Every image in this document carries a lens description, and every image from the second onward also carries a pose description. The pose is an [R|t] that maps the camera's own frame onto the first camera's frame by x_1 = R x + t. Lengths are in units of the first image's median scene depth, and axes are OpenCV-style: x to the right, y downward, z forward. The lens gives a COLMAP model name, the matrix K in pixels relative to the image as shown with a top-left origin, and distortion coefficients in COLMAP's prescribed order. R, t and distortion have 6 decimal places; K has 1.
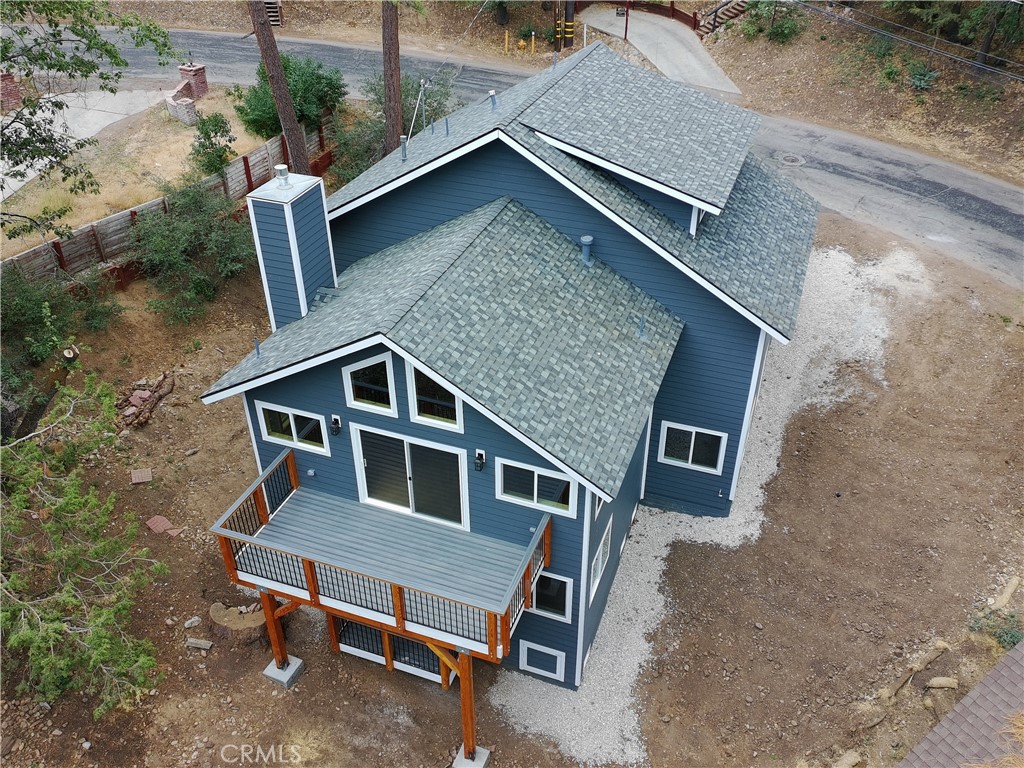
lens RADIAL K [[859.6, 0, 518.5], [0, 859.6, 381.9], [0, 0, 1]] dist [0.056417, -0.041301]
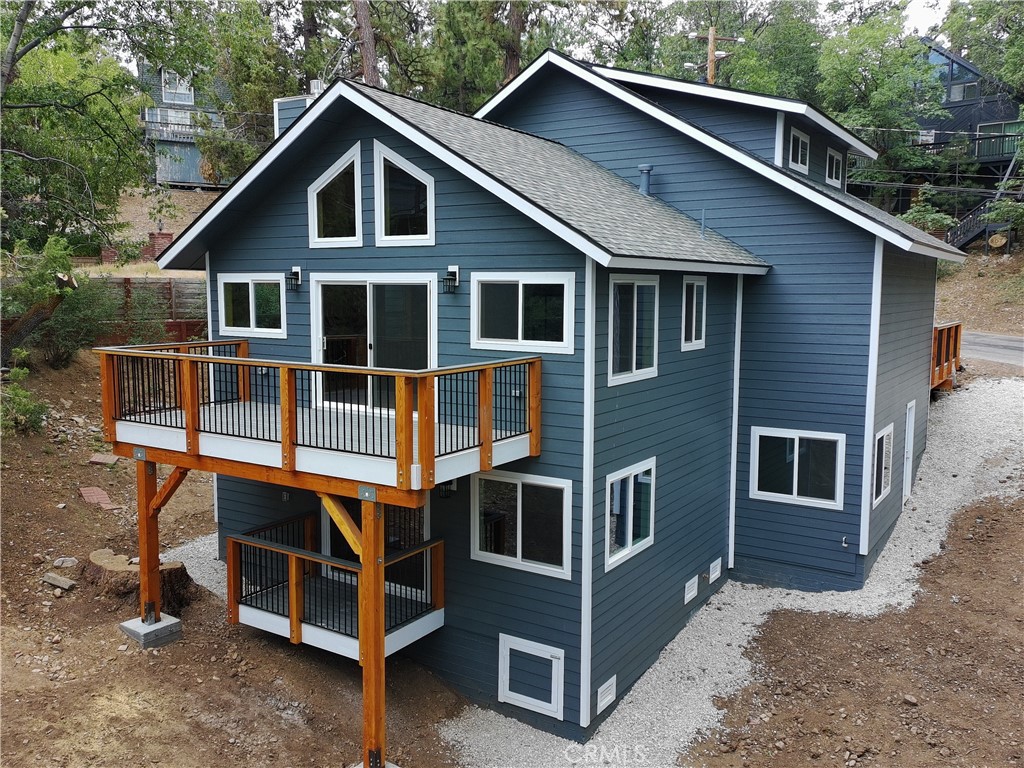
lens RADIAL K [[859.6, 0, 516.3], [0, 859.6, 386.1], [0, 0, 1]] dist [0.056417, -0.041301]
pose [[0.975441, 0.028100, -0.218463, 0.145620], [-0.130759, 0.872022, -0.471677, 0.429408], [0.177251, 0.488659, 0.854280, 0.357581]]
